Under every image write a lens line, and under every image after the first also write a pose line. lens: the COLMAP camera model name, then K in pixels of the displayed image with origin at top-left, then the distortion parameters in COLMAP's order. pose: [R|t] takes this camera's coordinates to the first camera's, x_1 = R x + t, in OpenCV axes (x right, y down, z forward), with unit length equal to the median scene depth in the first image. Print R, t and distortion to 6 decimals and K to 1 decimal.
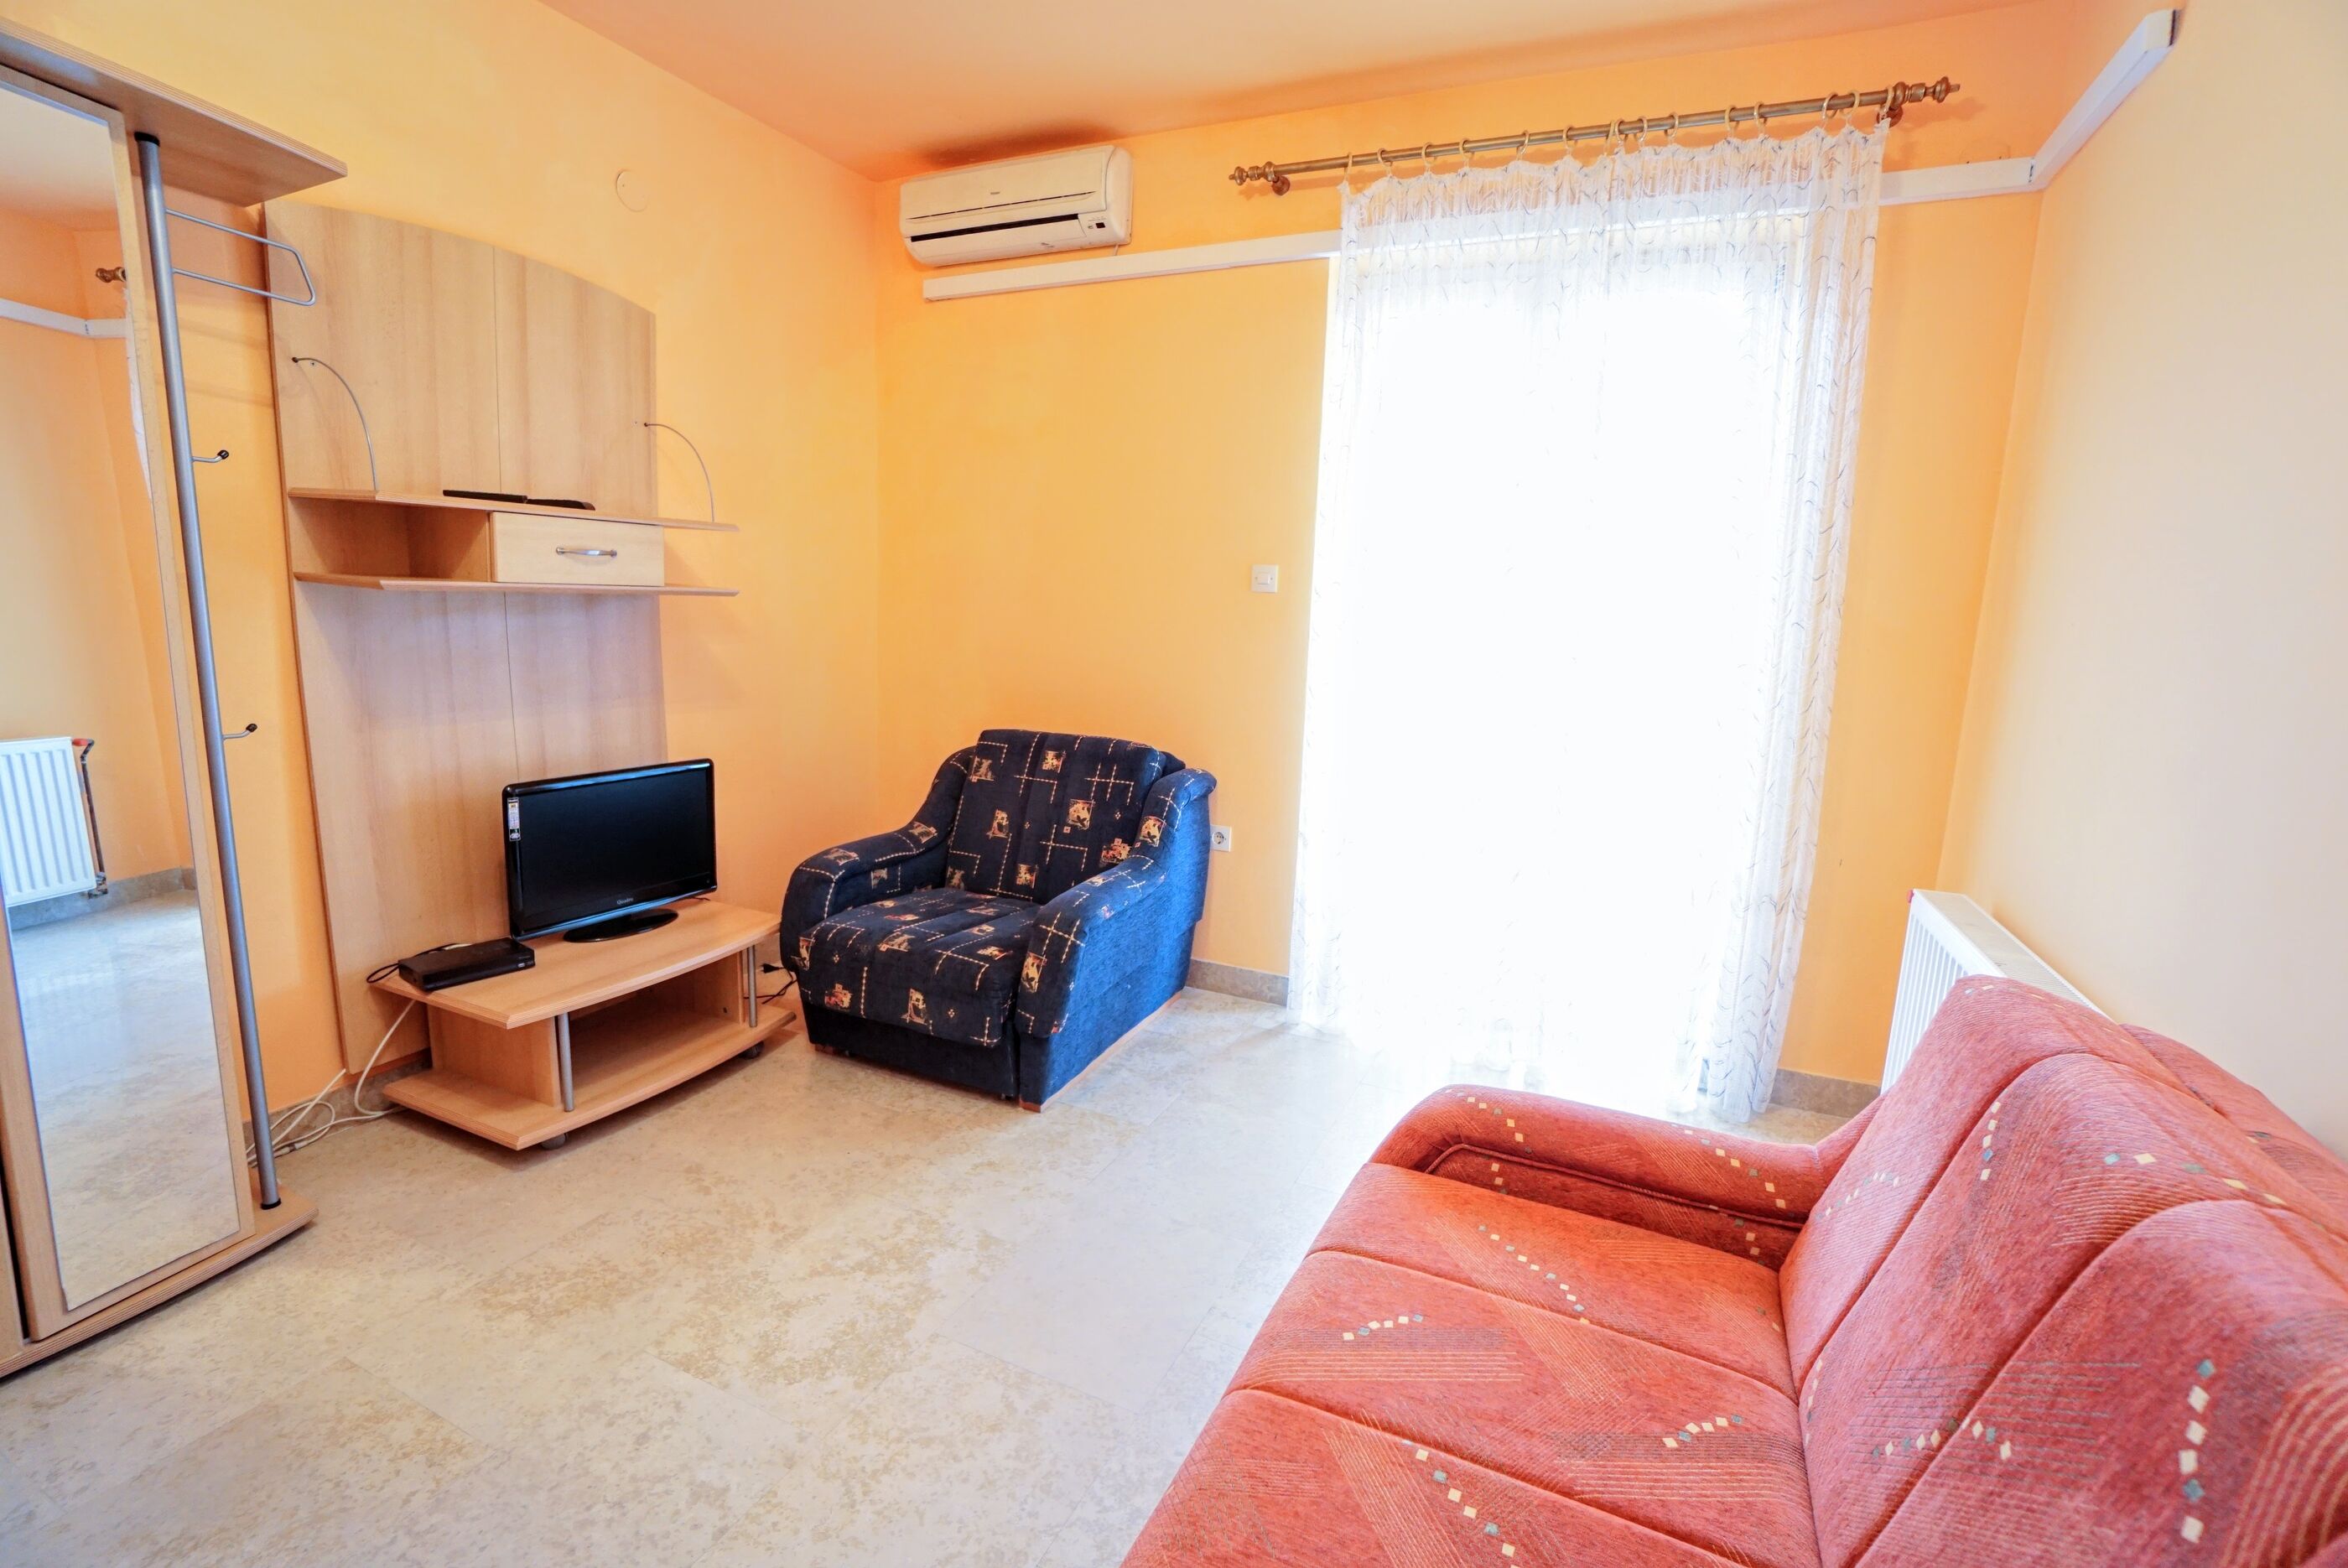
lens RADIAL K [[1042.7, 0, 1178.2], [0, 1042.7, 764.8], [0, 0, 1]] dist [-0.064786, 0.023998]
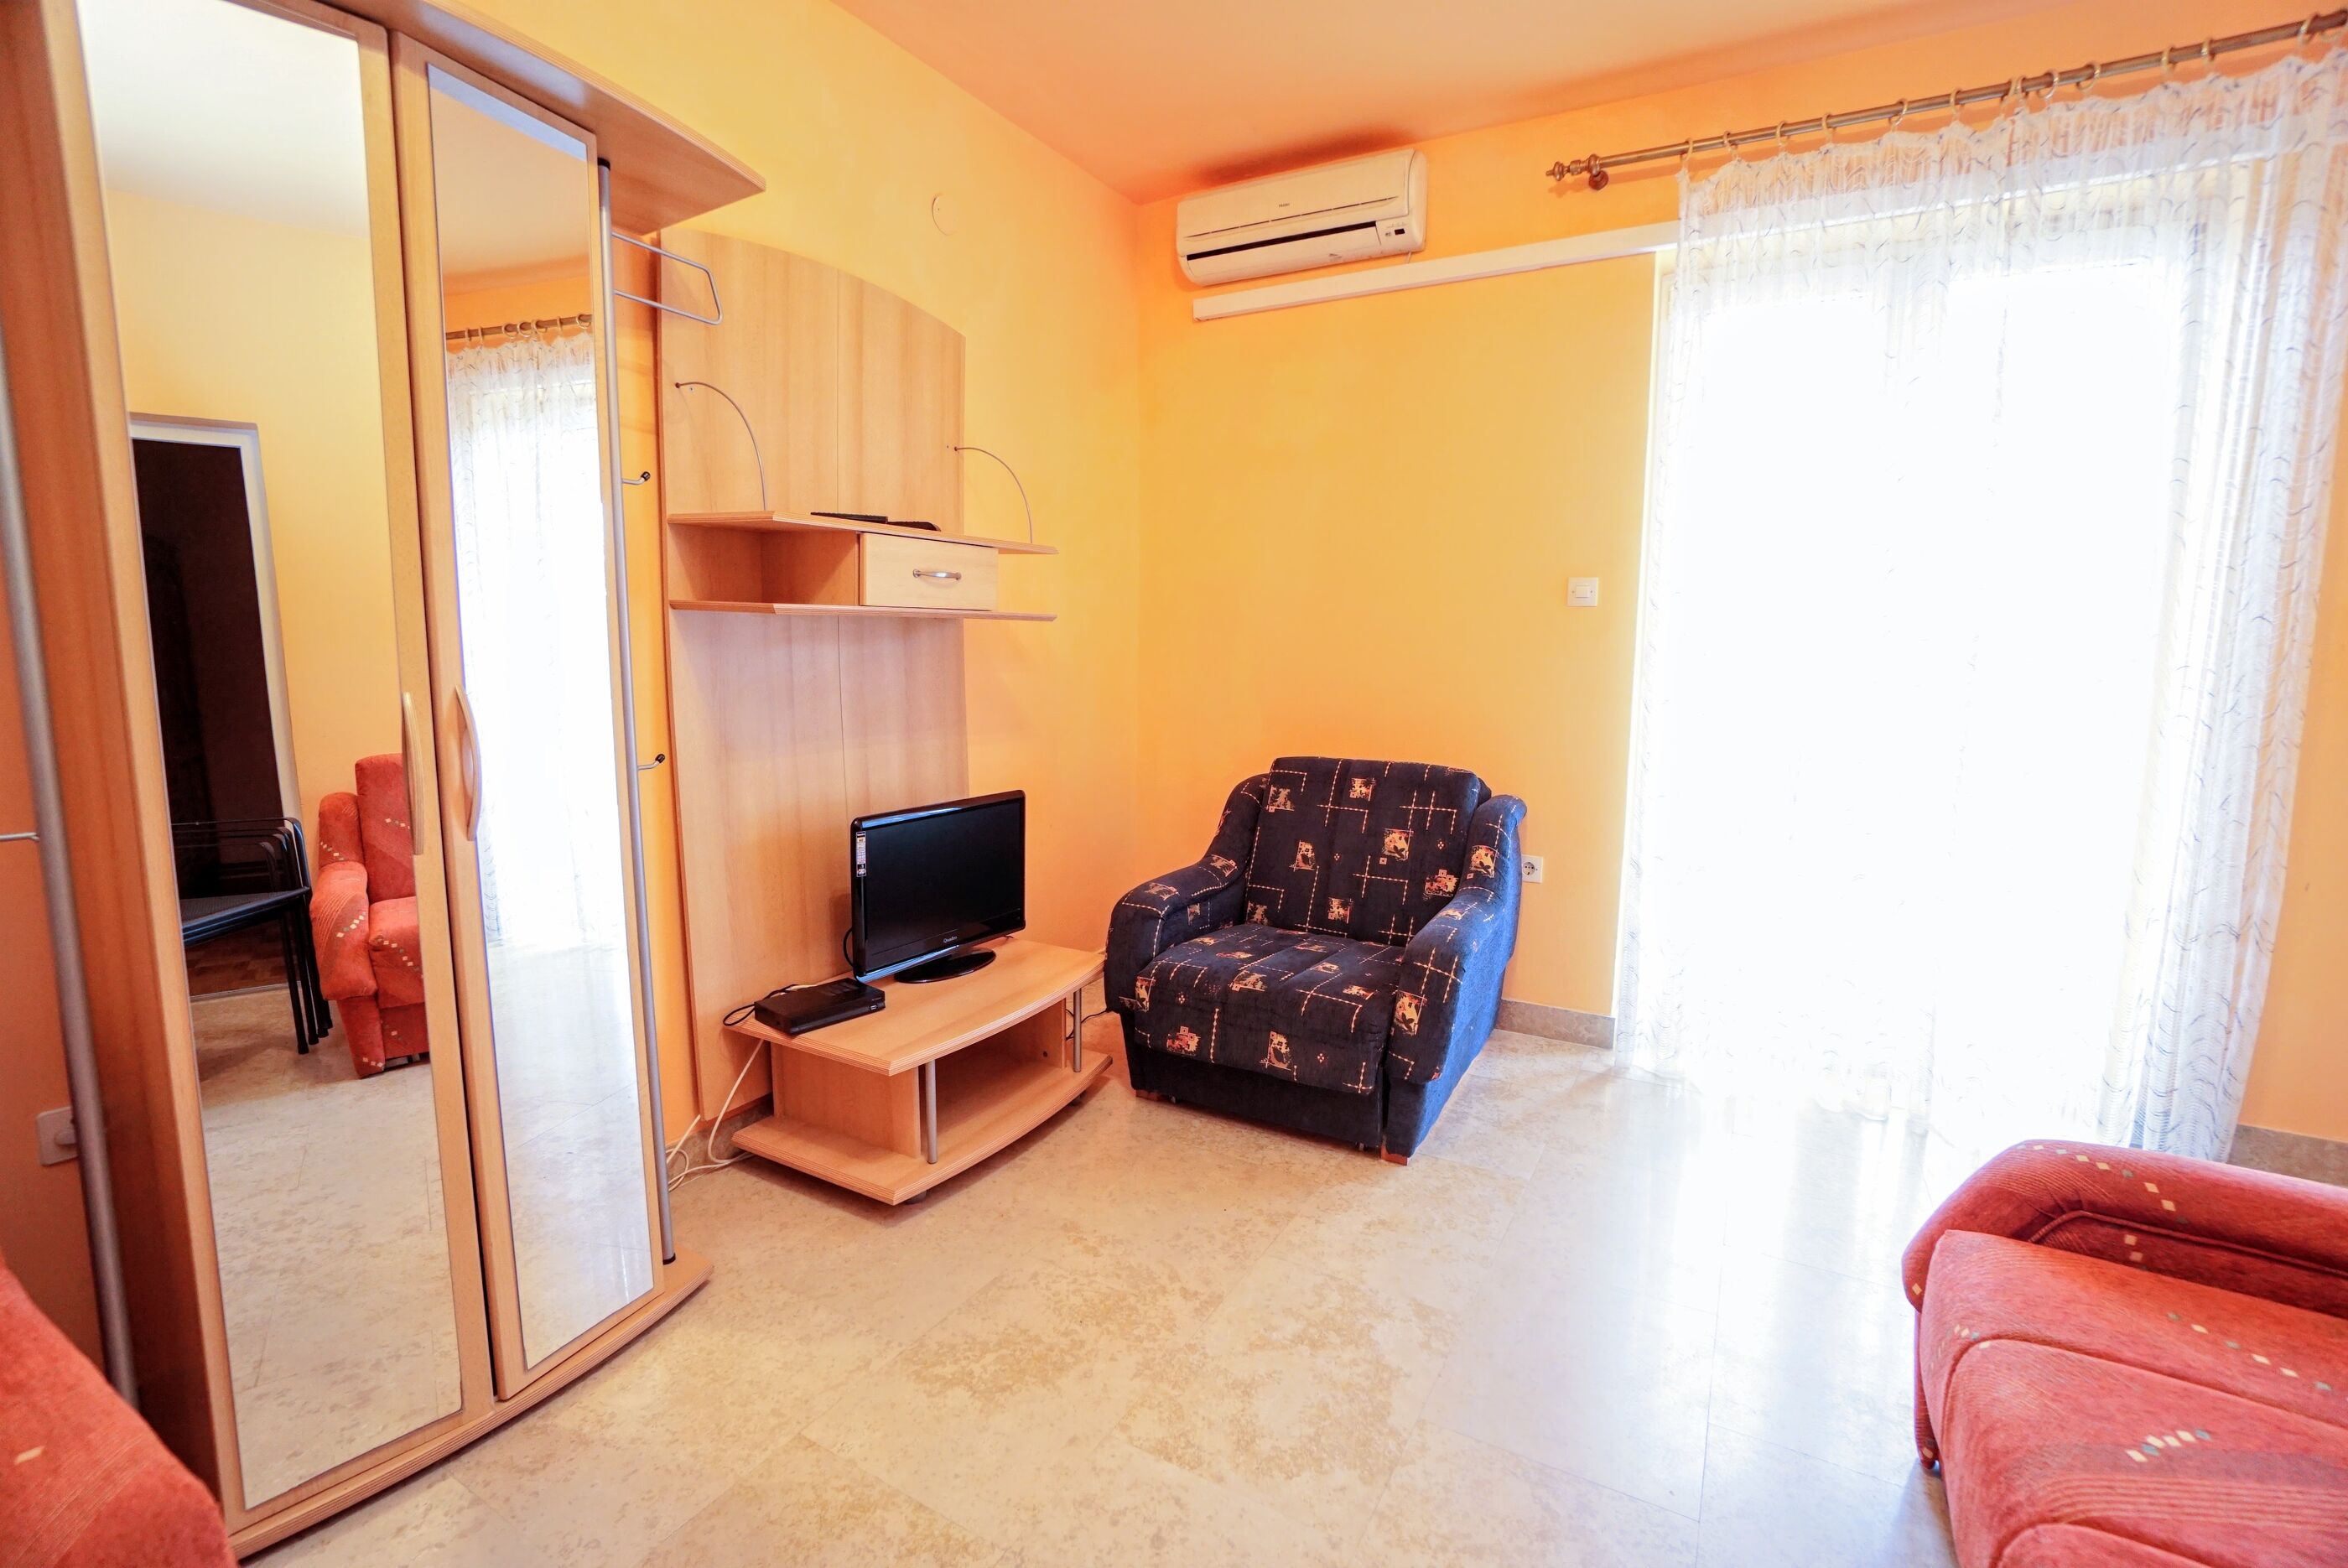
lens RADIAL K [[1042.7, 0, 1178.2], [0, 1042.7, 764.8], [0, 0, 1]] dist [-0.064786, 0.023998]
pose [[0.995775, -0.016867, -0.090265, -0.254113], [0.013611, 0.999238, -0.036568, 0.008815], [0.090814, 0.035185, 0.995246, 0.051195]]
